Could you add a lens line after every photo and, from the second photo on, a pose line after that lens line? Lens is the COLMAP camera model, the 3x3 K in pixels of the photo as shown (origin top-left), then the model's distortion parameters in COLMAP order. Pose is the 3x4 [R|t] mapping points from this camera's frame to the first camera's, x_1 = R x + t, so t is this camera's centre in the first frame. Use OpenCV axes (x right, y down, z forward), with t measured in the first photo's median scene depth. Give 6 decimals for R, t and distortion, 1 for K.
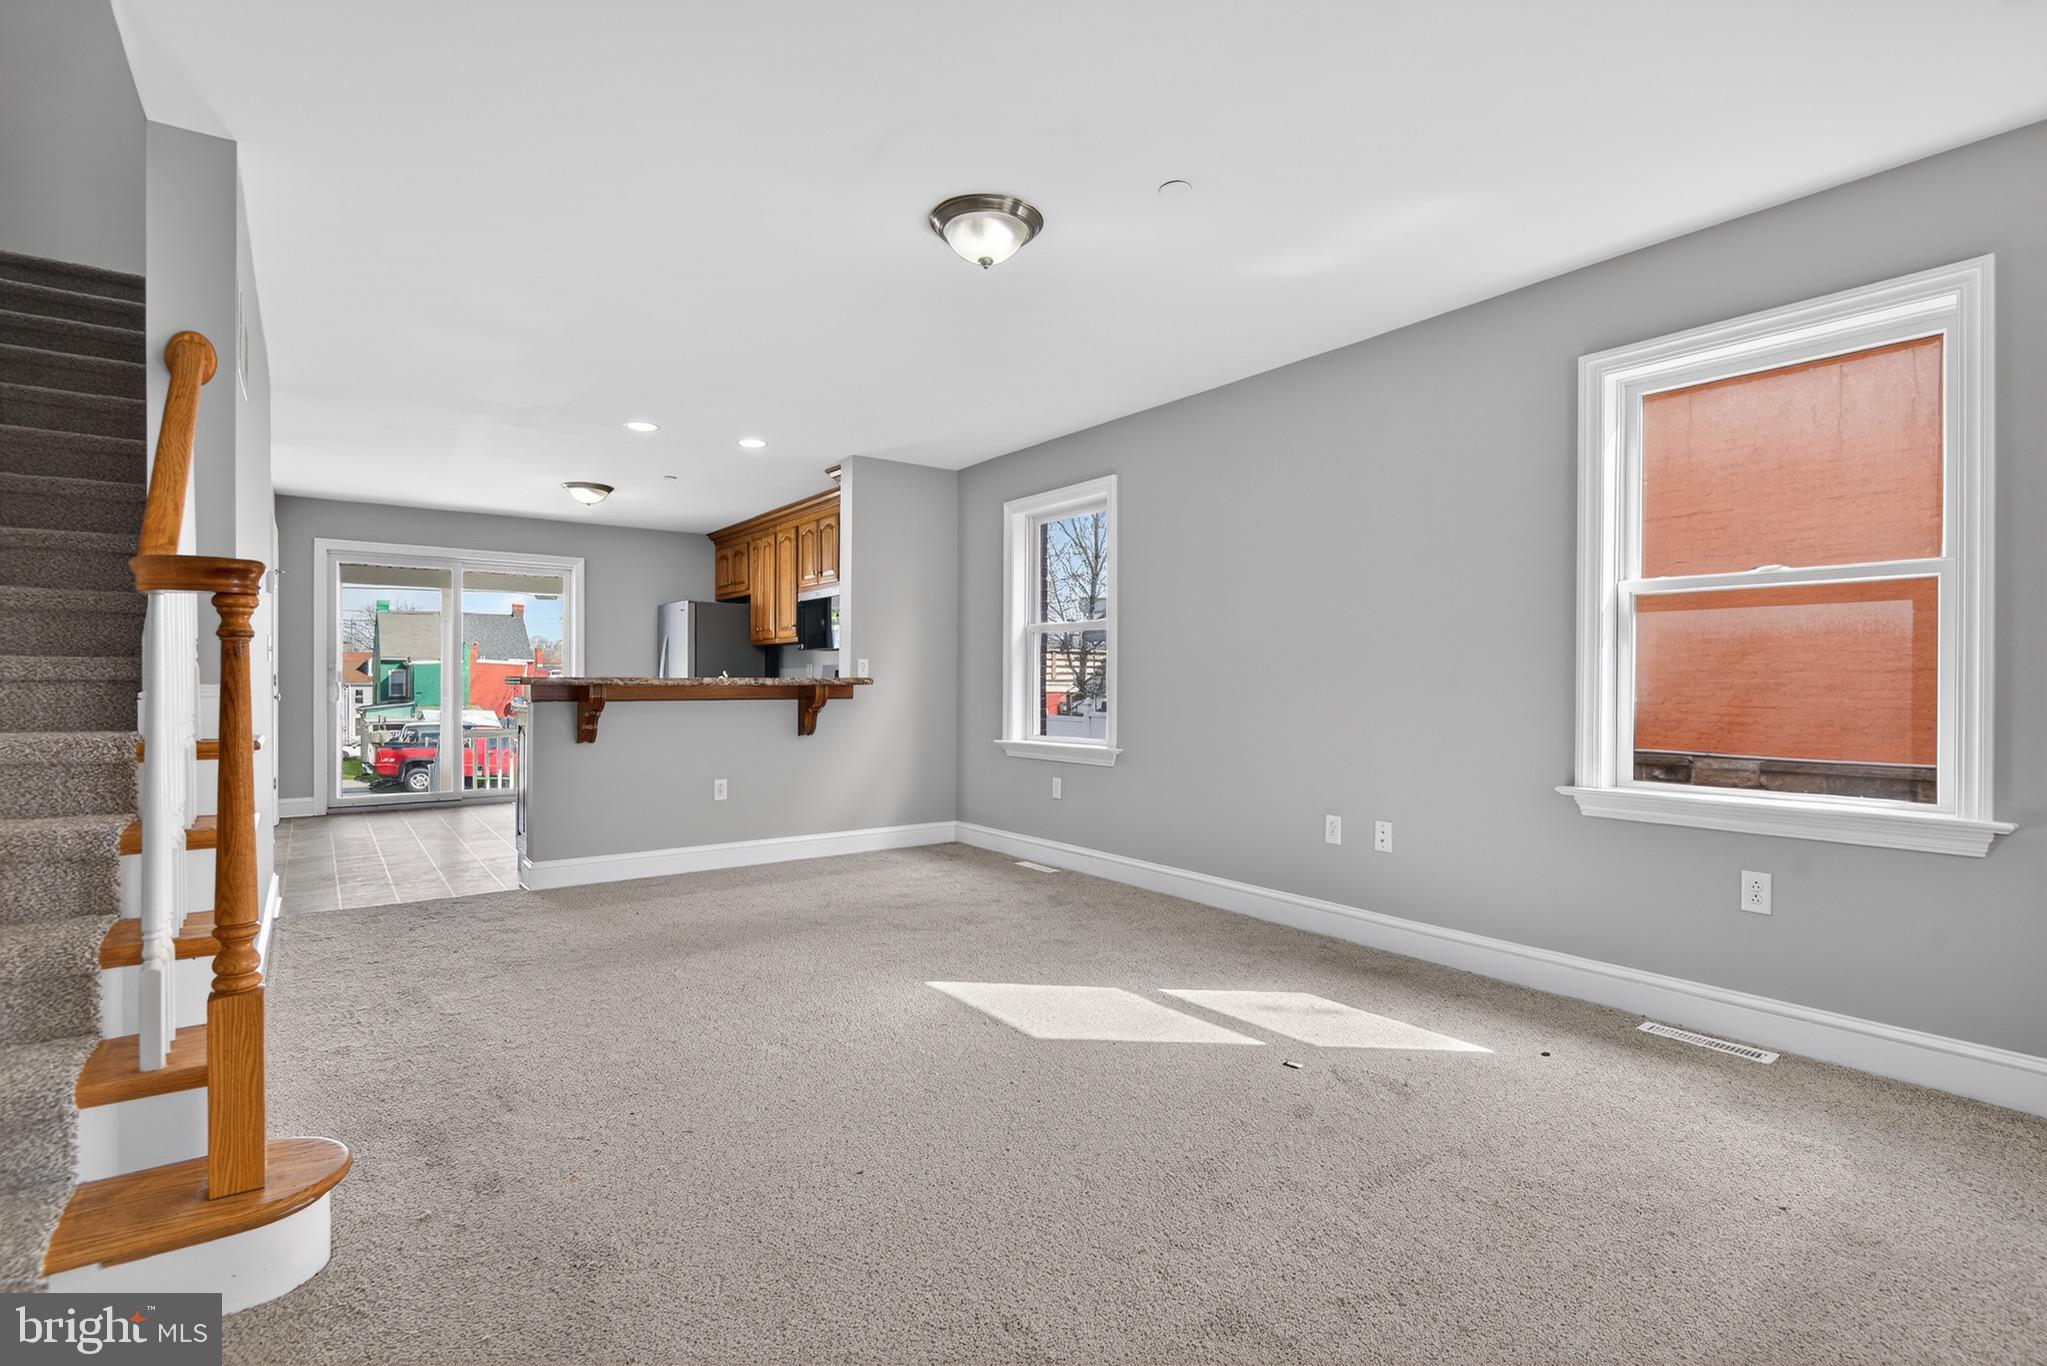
lens RADIAL K [[976.8, 0, 1018.1], [0, 976.8, 686.9], [0, 0, 1]] dist [-0.005021, -0.000676]
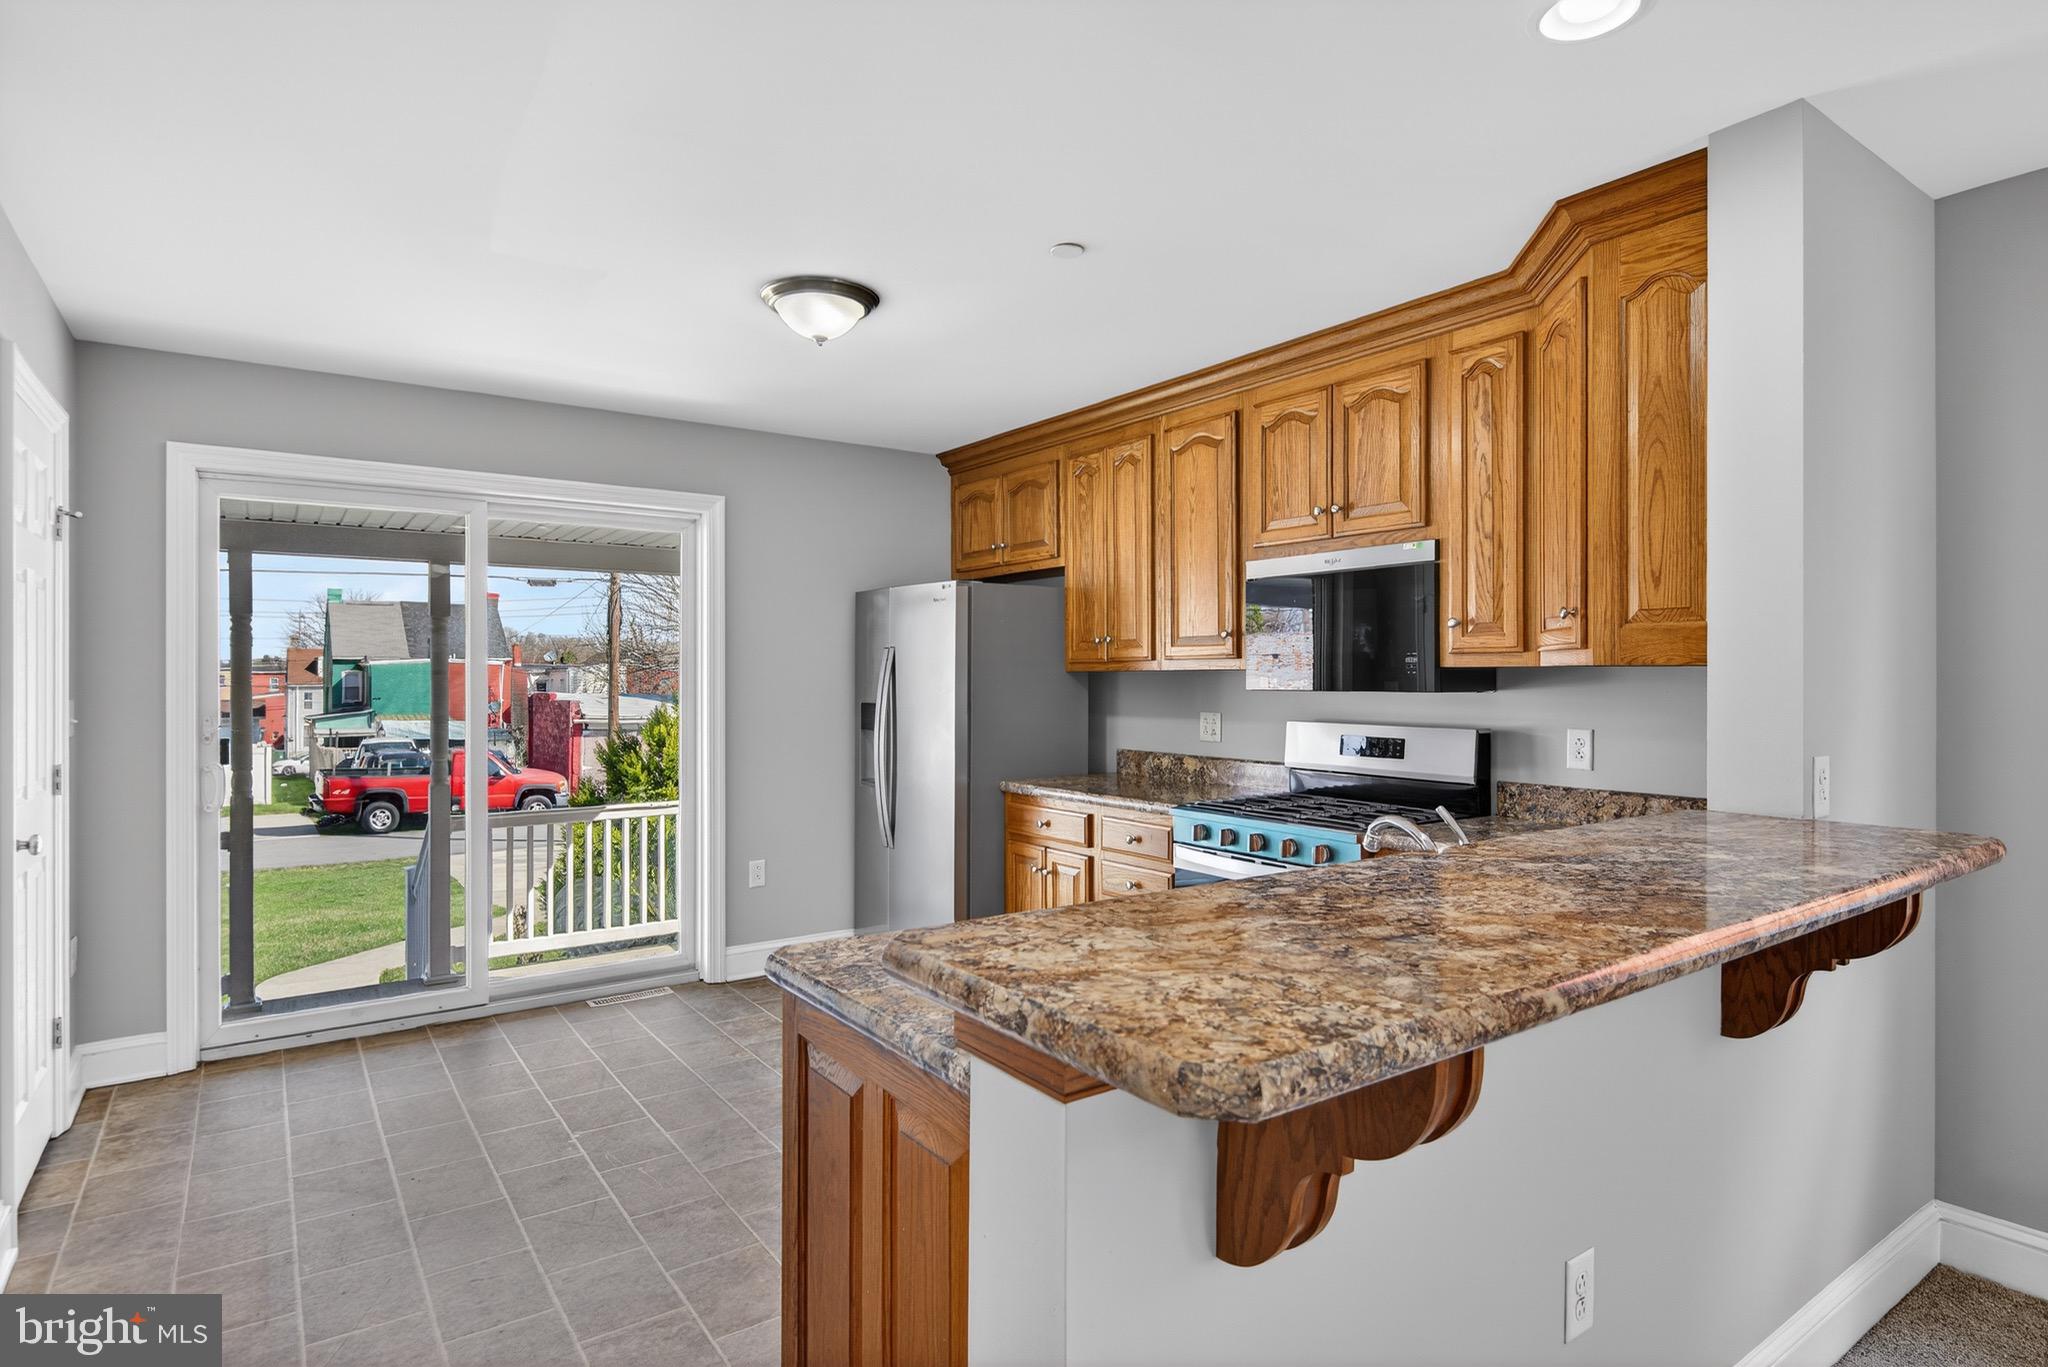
lens RADIAL K [[1096.3, 0, 1029.2], [0, 1096.3, 669.0], [0, 0, 1]] dist [0.005651, -0.010252]
pose [[0.999883, -0.006062, -0.014071, -0.312698], [0.005904, 0.999919, -0.011270, -0.040445], [0.014139, 0.011186, 0.999837, 0.490076]]
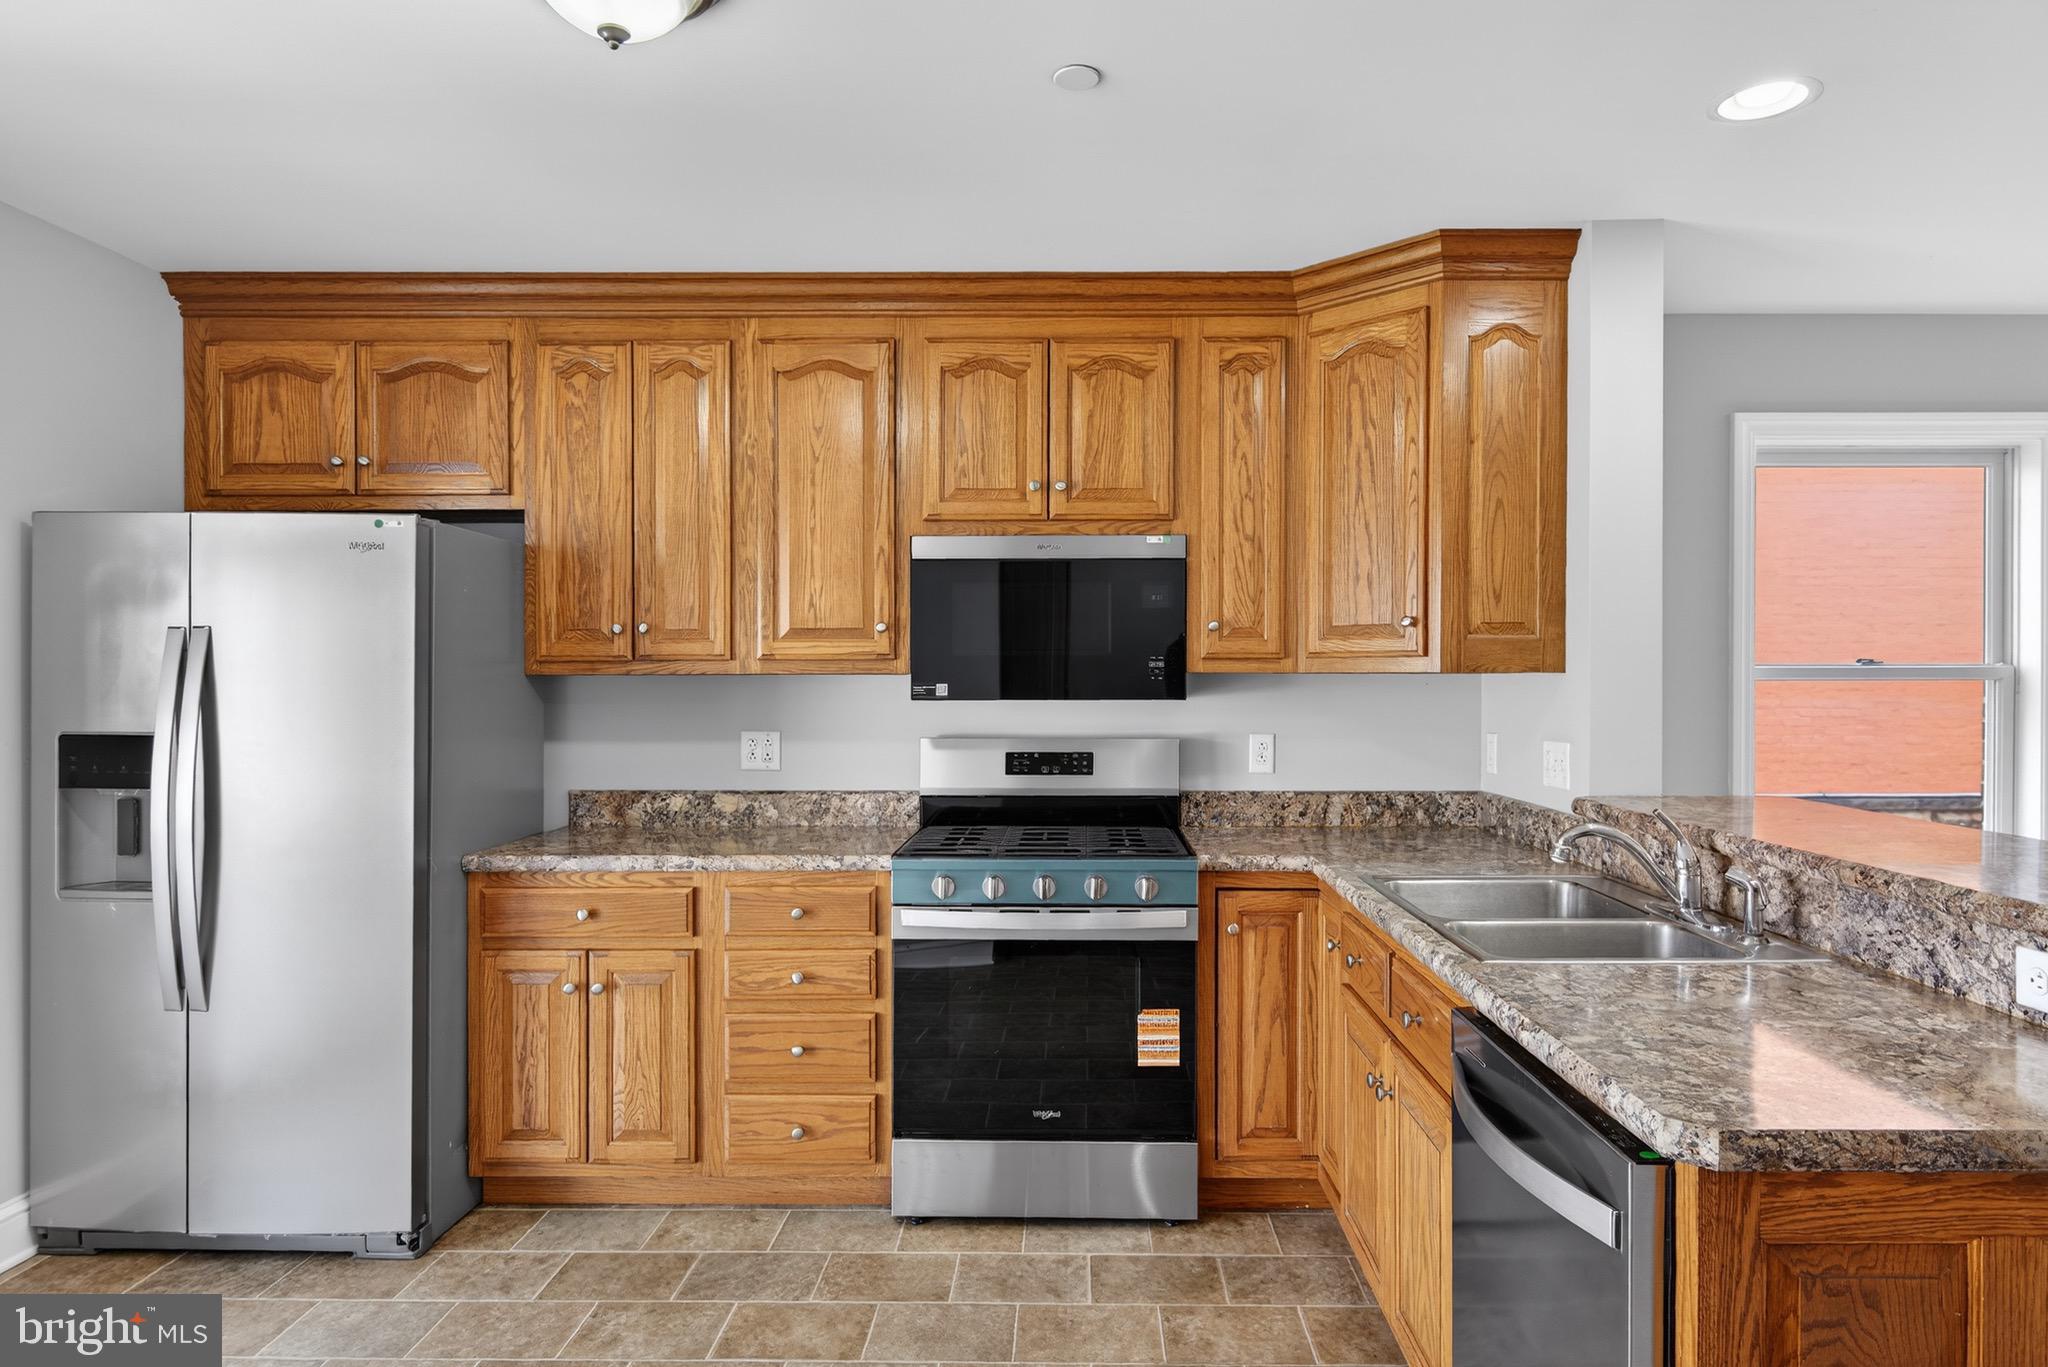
lens RADIAL K [[1186.0, 0, 1055.7], [0, 1186.0, 689.2], [0, 0, 1]] dist [0.000626, -0.006456]
pose [[0.591952, -0.008540, 0.805928, -0.529358], [0.006055, 0.999963, 0.006149, -0.042040], [-0.805951, 0.001241, 0.591981, 0.697289]]
